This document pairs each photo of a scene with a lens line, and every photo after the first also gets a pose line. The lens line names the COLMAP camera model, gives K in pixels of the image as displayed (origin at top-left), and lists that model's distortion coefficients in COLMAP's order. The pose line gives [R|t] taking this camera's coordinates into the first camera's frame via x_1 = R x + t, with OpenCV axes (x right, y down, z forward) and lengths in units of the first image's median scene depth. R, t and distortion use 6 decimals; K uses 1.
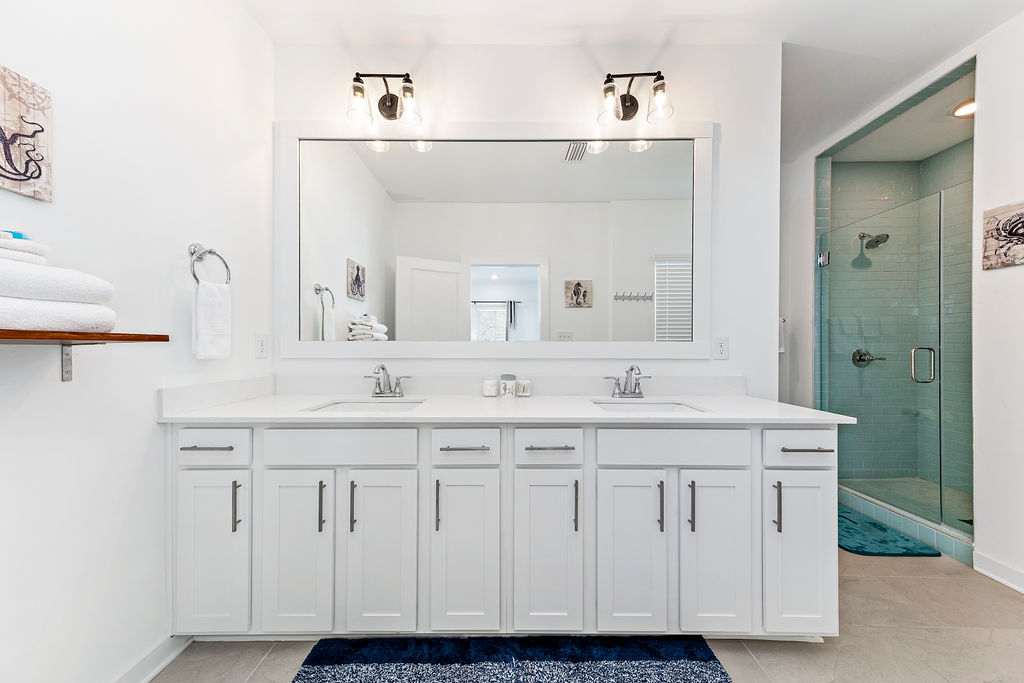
lens RADIAL K [[364.1, 0, 513.5], [0, 364.1, 345.0], [0, 0, 1]] dist [0.011666, -0.000082]
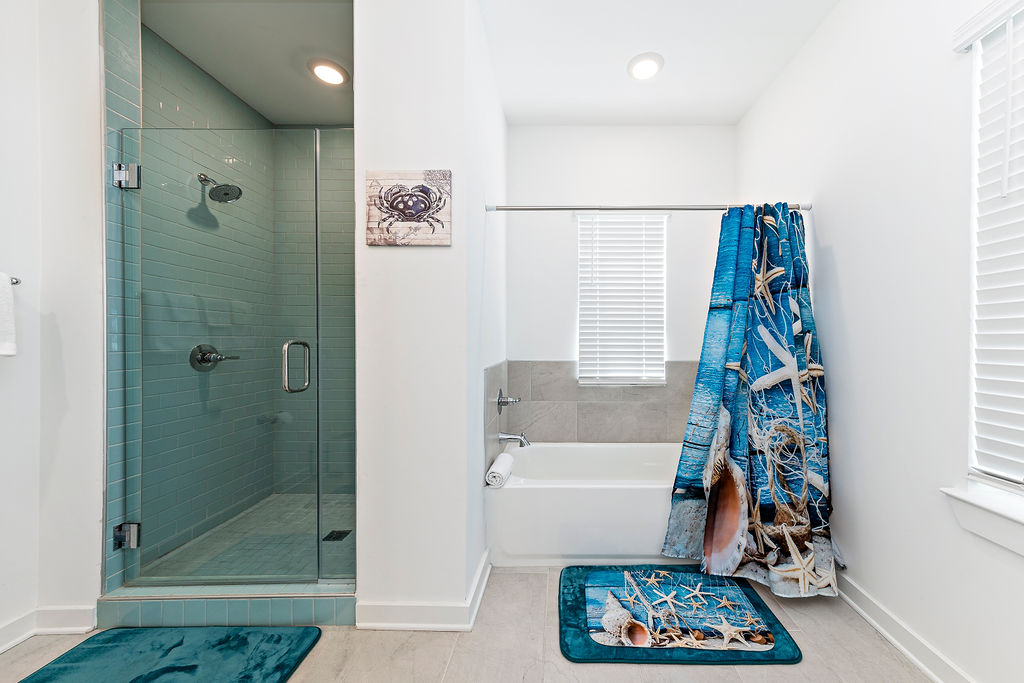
lens RADIAL K [[290.6, 0, 515.6], [0, 290.6, 343.1], [0, 0, 1]] dist [0.007749, -0.000023]
pose [[-0.007778, -0.010248, 0.999917, 0.417372], [-0.004449, 0.999938, 0.010214, 0.000508], [-0.999960, -0.004369, -0.007823, 0.448640]]
